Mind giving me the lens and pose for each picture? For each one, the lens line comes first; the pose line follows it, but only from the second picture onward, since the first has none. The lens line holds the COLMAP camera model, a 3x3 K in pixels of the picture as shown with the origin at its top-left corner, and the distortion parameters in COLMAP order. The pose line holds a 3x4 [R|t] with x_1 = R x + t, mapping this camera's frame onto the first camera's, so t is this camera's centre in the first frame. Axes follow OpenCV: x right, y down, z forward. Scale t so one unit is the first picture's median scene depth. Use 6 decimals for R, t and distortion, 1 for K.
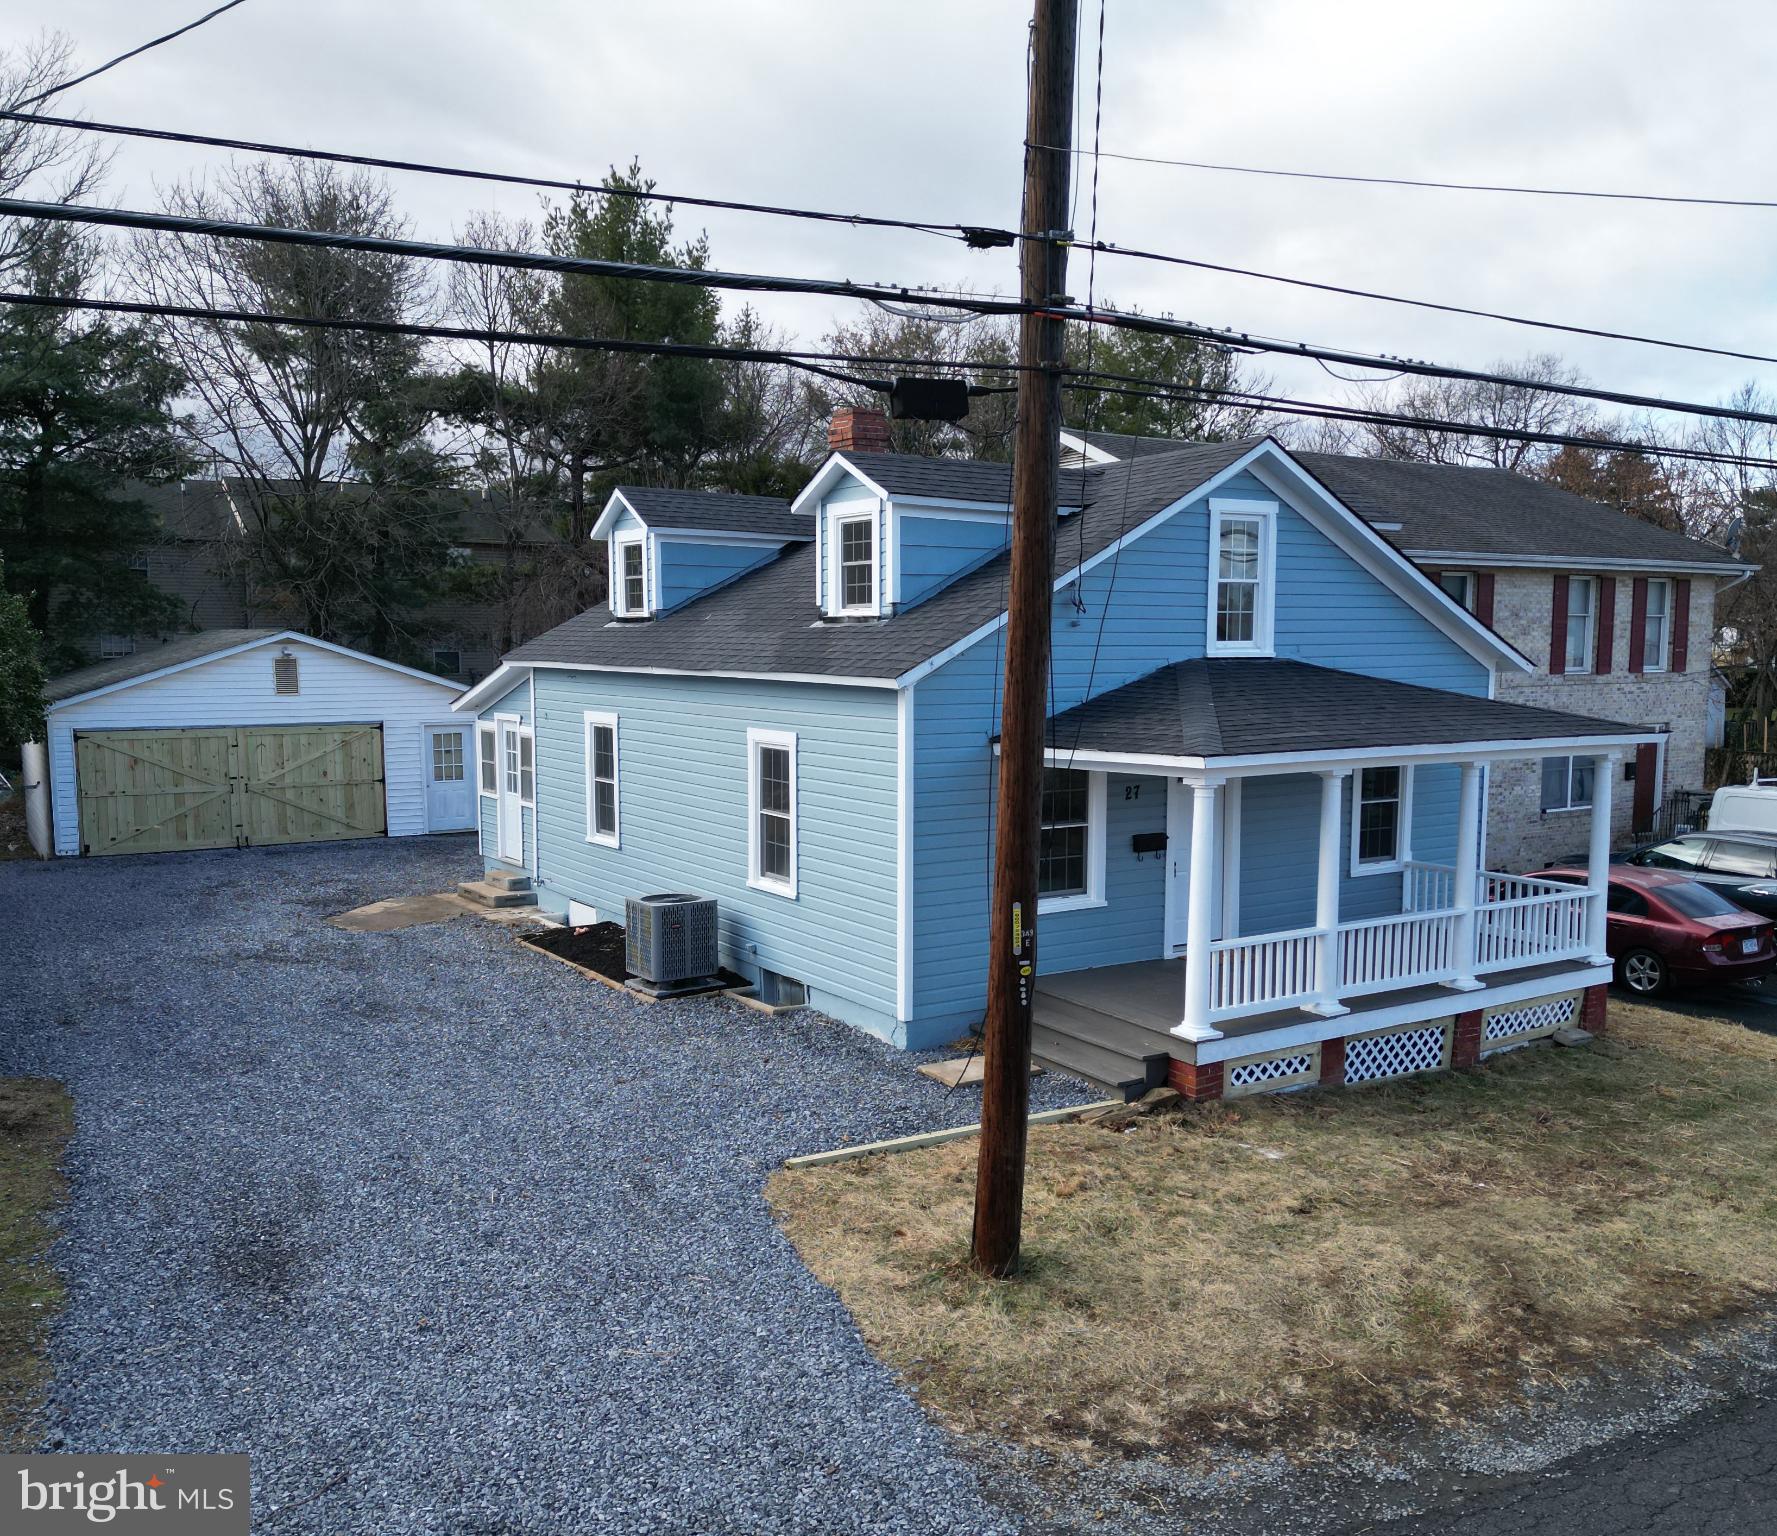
lens RADIAL K [[1551.6, 0, 918.5], [0, 1551.6, 809.7], [0, 0, 1]] dist [0.030587, 0.002666]
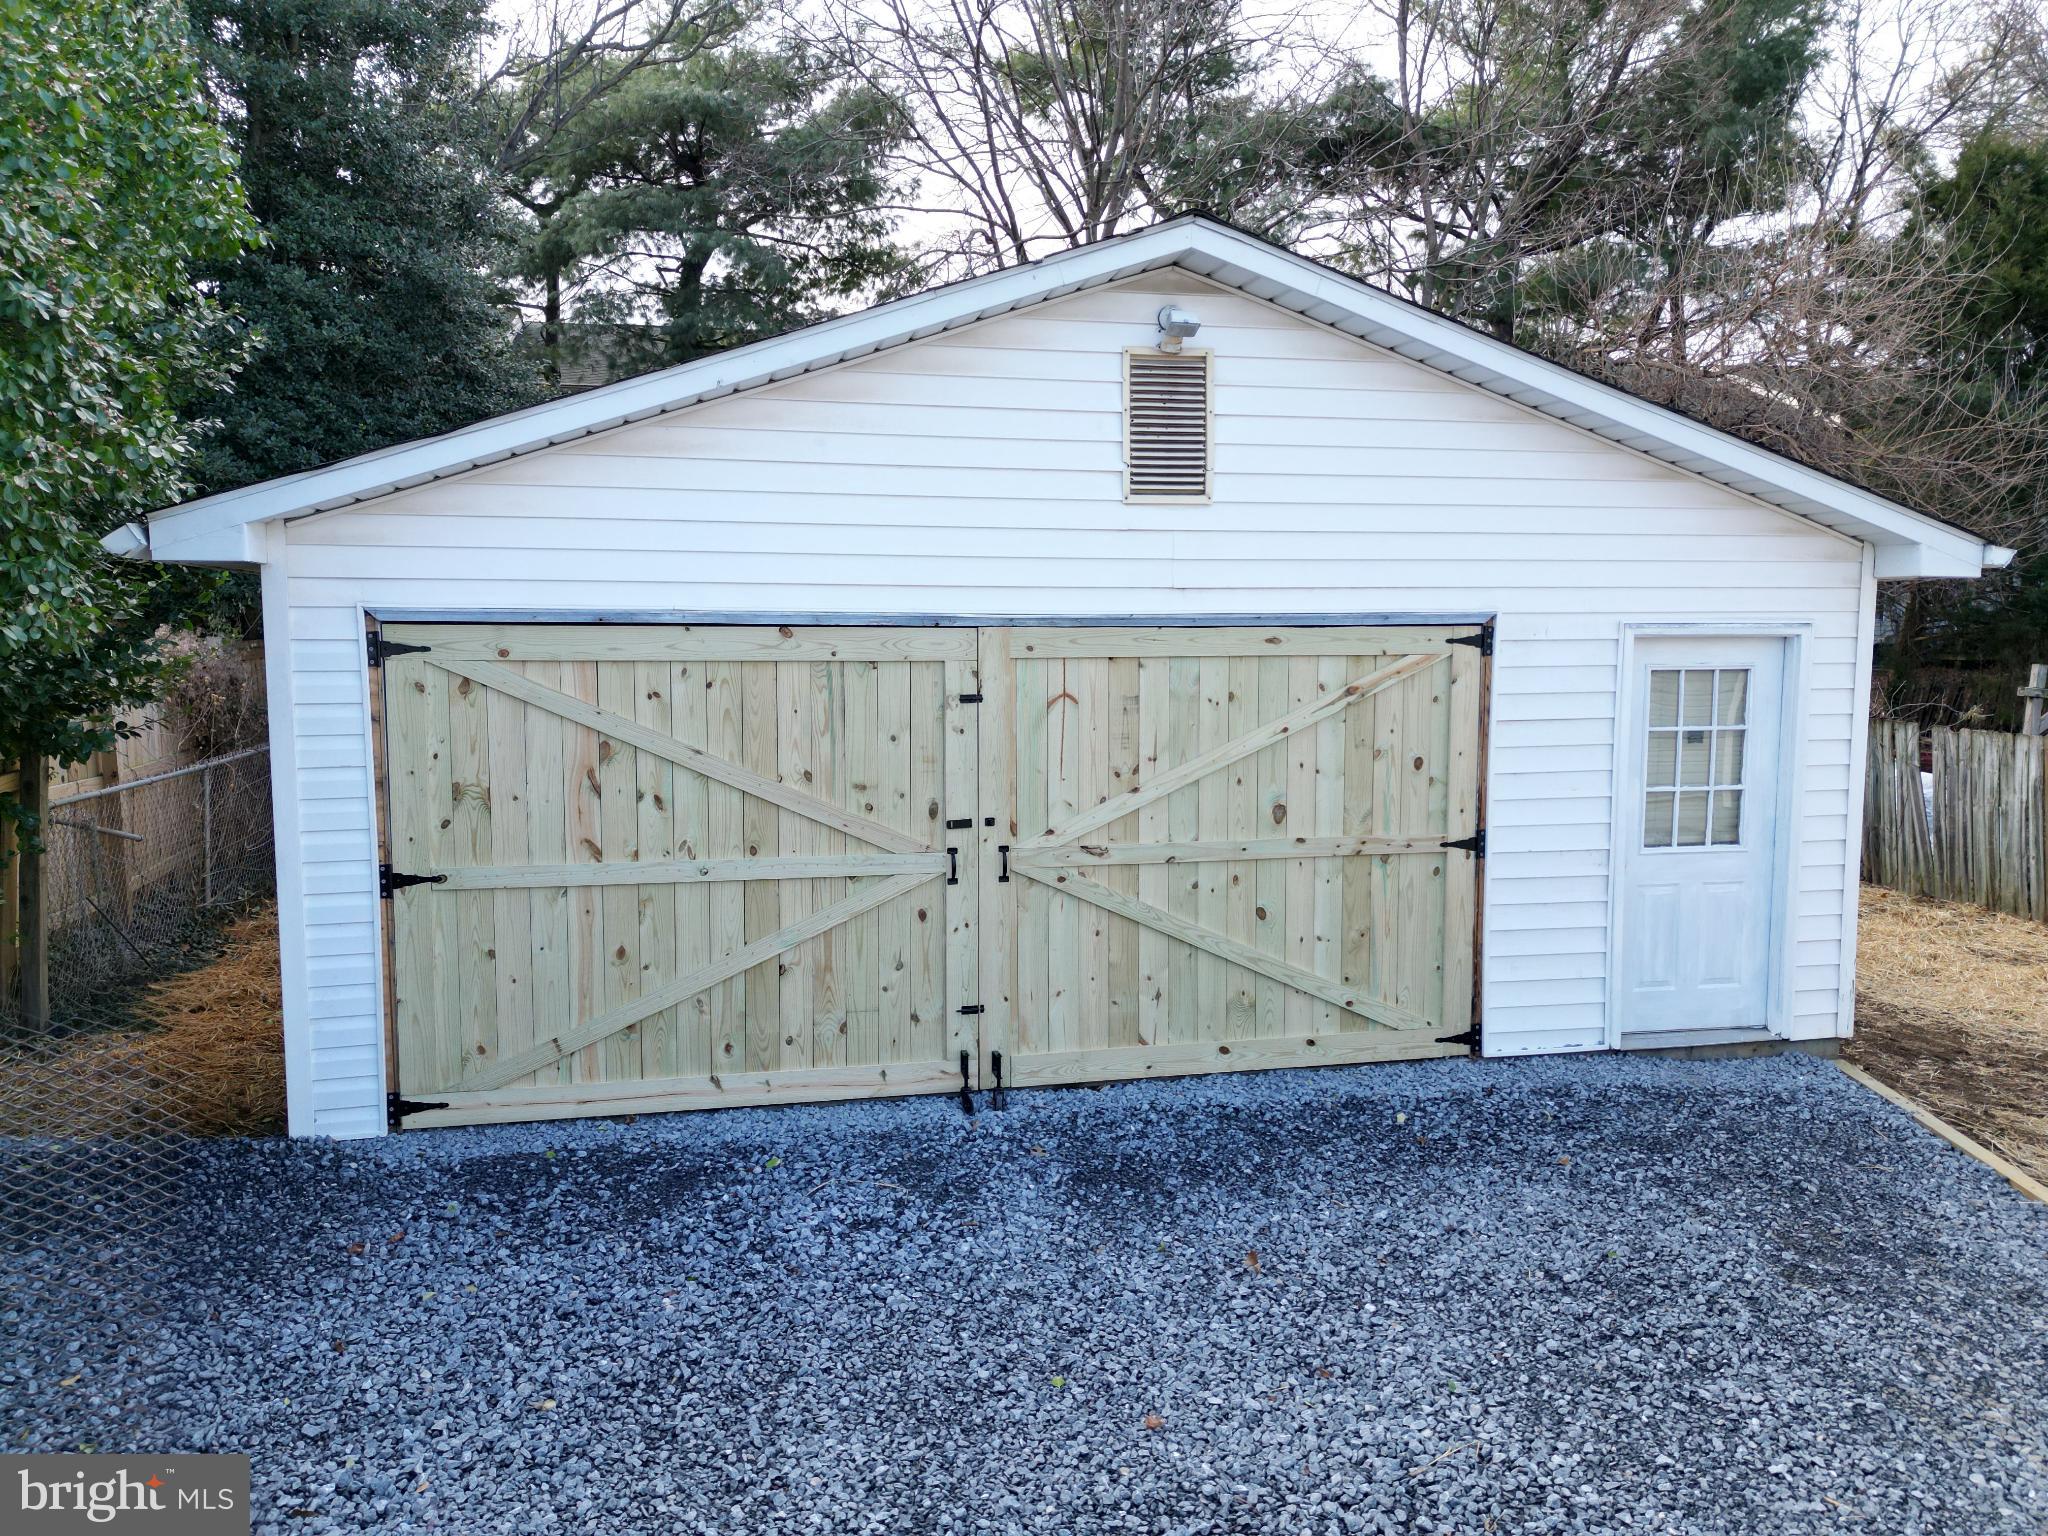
lens RADIAL K [[1429.0, 0, 1034.1], [0, 1429.0, 763.1], [0, 0, 1]] dist [0.071859, -0.062632]
pose [[0.936665, 0.031739, -0.348784, -0.345204], [-0.038053, 0.999212, -0.011265, -0.027896], [0.348152, 0.023824, 0.937135, 0.782814]]
